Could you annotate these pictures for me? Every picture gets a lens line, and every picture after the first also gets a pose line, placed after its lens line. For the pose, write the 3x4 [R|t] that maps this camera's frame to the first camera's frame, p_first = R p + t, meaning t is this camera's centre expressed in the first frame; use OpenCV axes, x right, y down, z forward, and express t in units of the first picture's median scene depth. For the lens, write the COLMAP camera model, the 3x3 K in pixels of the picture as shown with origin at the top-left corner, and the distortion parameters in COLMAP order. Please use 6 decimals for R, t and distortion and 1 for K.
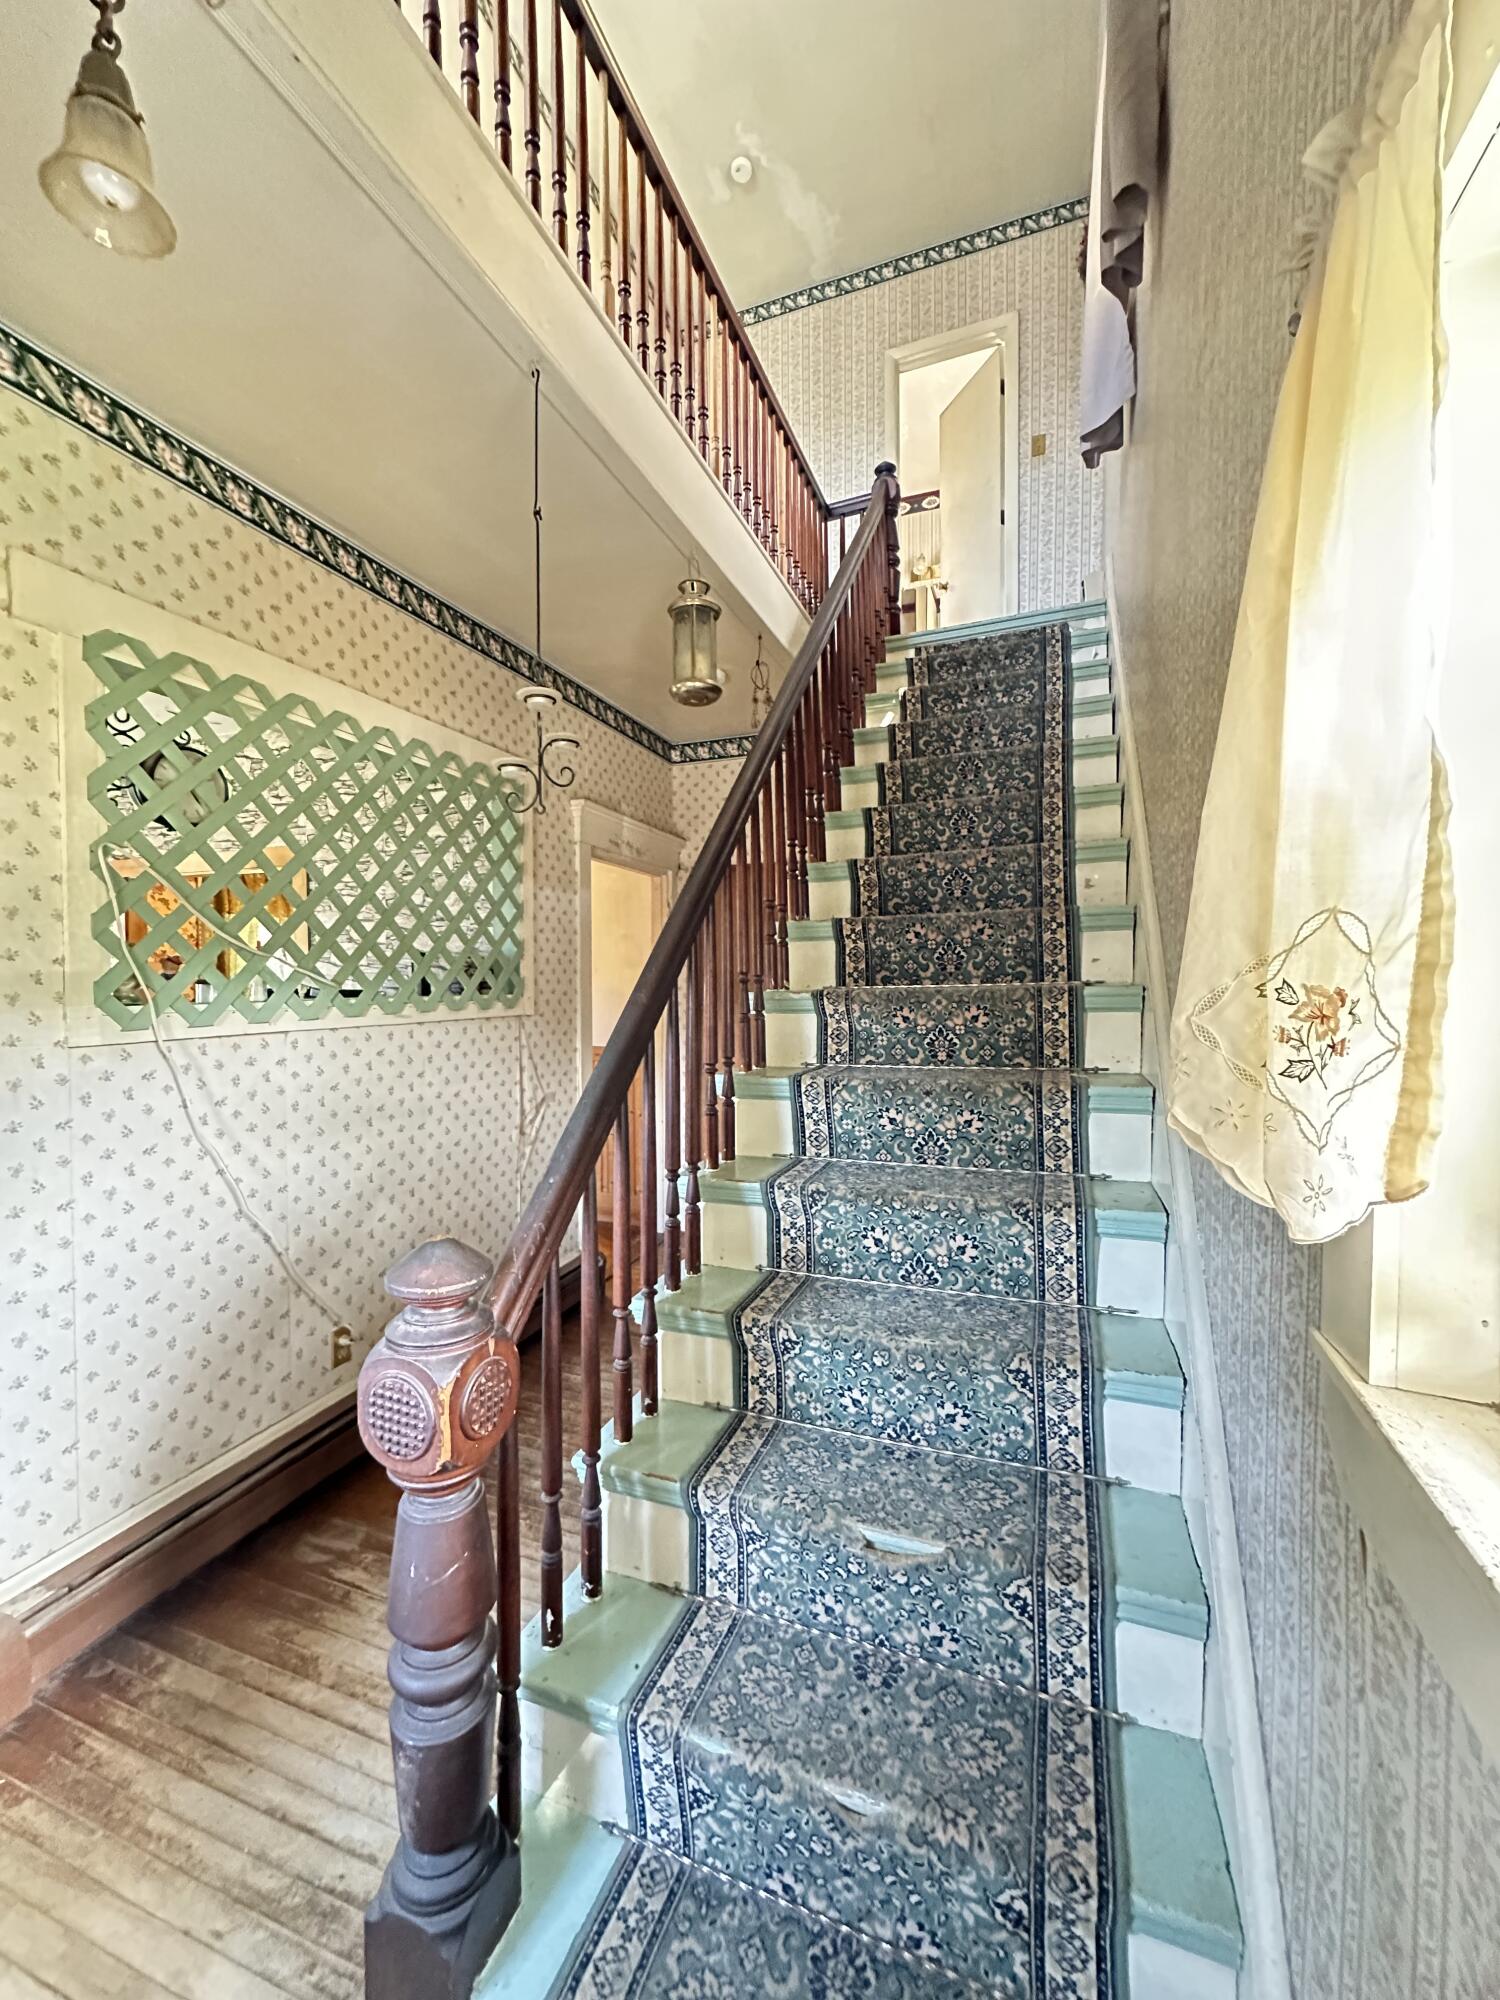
lens RADIAL K [[791.9, 0, 753.2], [0, 791.9, 1000.7], [0, 0, 1]] dist [-0.006556, 0.001308]
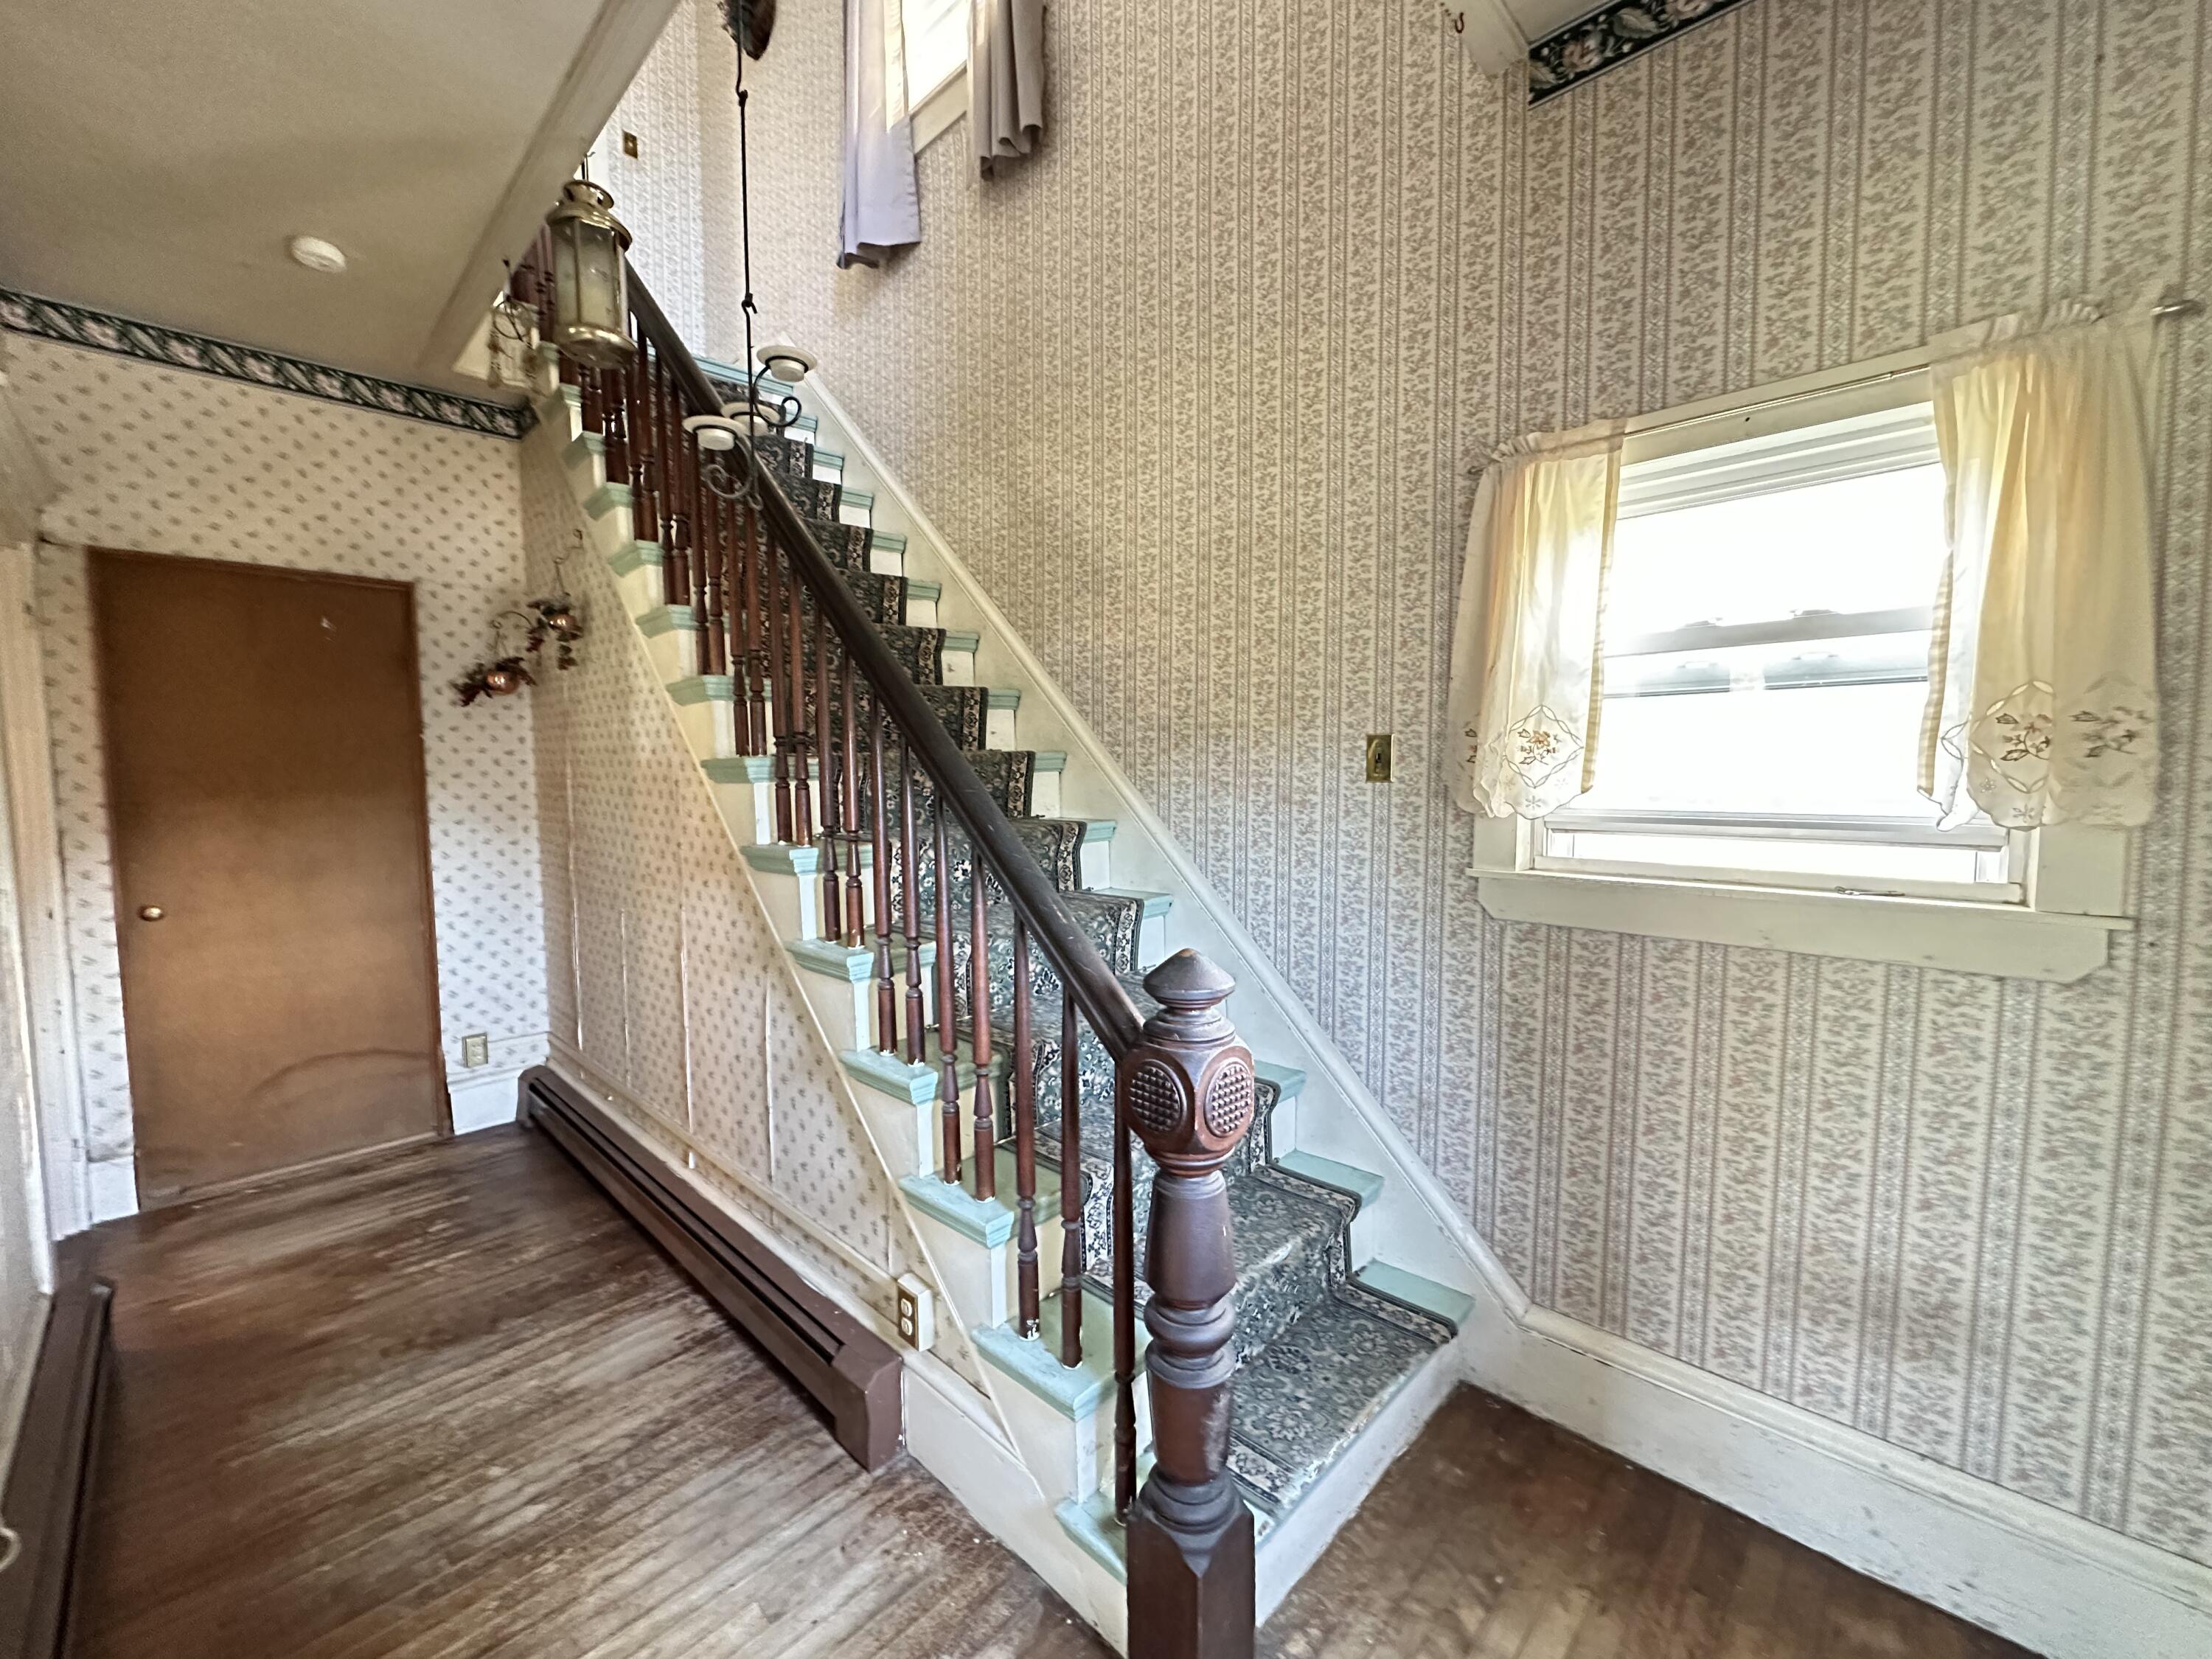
lens RADIAL K [[875.8, 0, 1102.3], [0, 875.8, 830.9], [0, 0, 1]] dist [-0.006556, 0.001308]
pose [[0.403304, -0.064052, 0.912821, -0.910953], [0.032113, 0.997923, 0.055836, 0.036932], [-0.914502, 0.006794, 0.404524, 0.359980]]
